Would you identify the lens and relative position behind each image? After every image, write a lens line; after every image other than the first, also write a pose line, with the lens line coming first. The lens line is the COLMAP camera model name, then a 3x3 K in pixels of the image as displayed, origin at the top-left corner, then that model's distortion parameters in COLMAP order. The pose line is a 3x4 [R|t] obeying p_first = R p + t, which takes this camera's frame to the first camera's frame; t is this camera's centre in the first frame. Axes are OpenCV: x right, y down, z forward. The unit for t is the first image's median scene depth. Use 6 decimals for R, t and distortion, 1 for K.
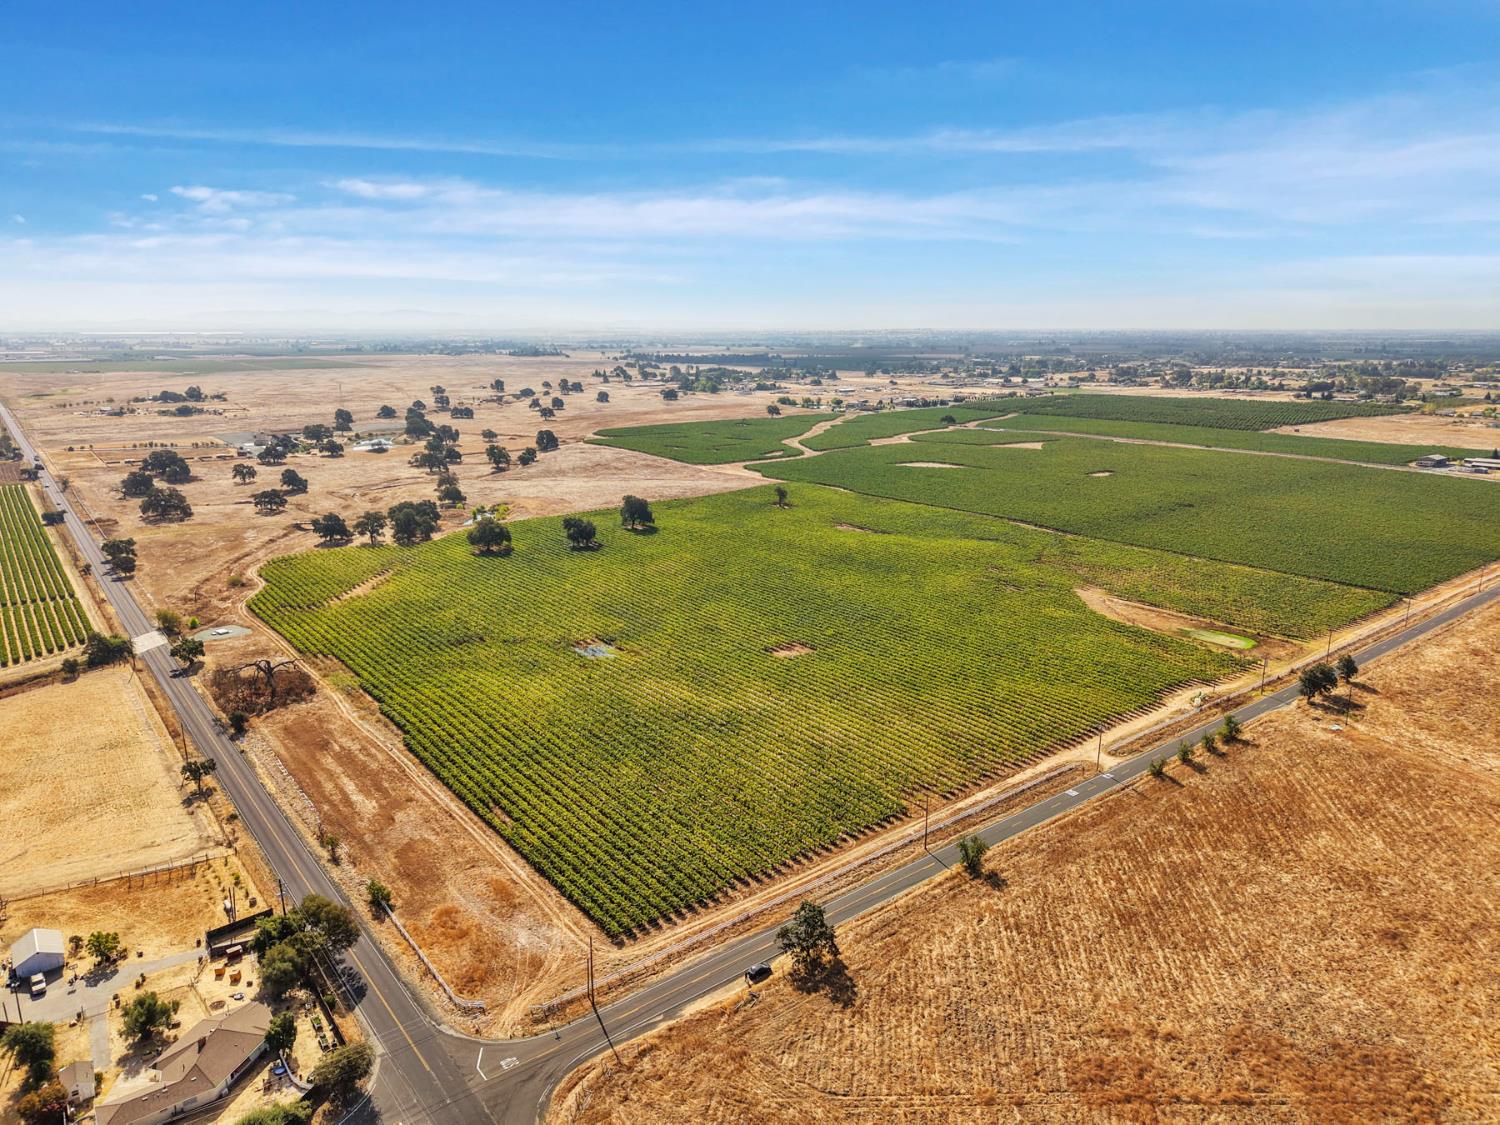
lens RADIAL K [[996.6, 0, 755.5], [0, 996.6, 562.4], [0, 0, 1]] dist [0.019570, -0.001725]
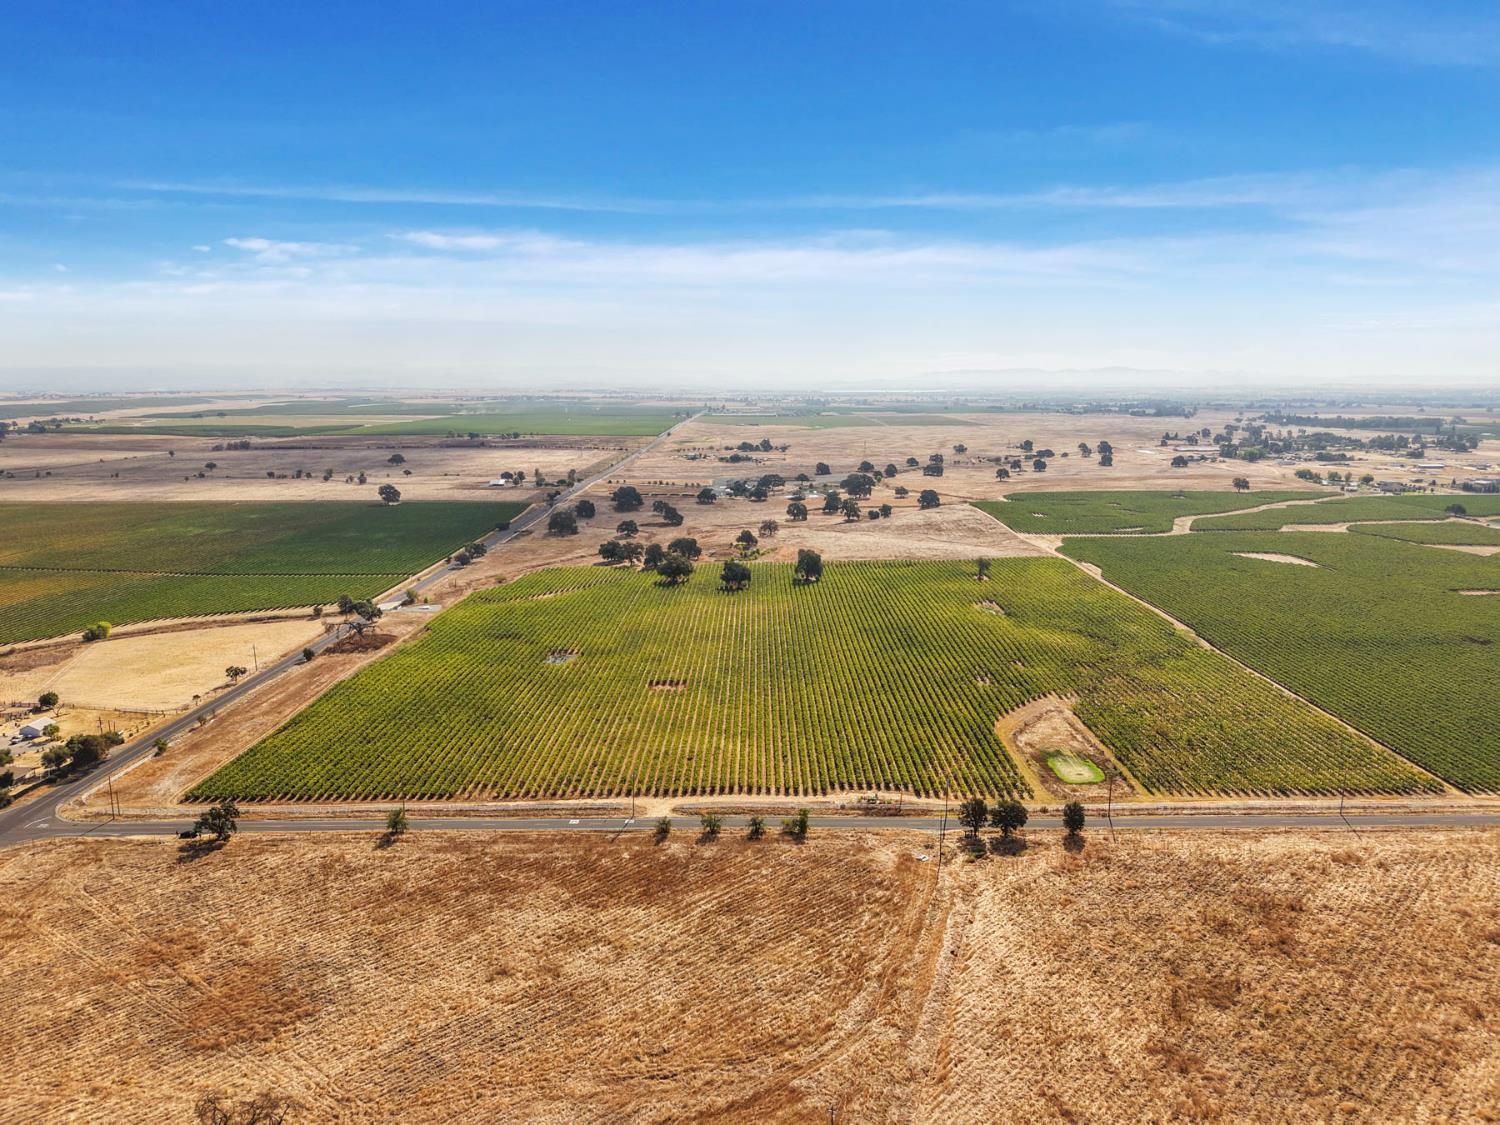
lens RADIAL K [[996.6, 0, 755.5], [0, 996.6, 562.4], [0, 0, 1]] dist [0.019570, -0.001725]
pose [[0.785228, 0.107364, -0.609828, 0.932829], [-0.140693, 0.990030, -0.006859, -0.070154], [0.603011, 0.091184, 0.792504, 0.152701]]
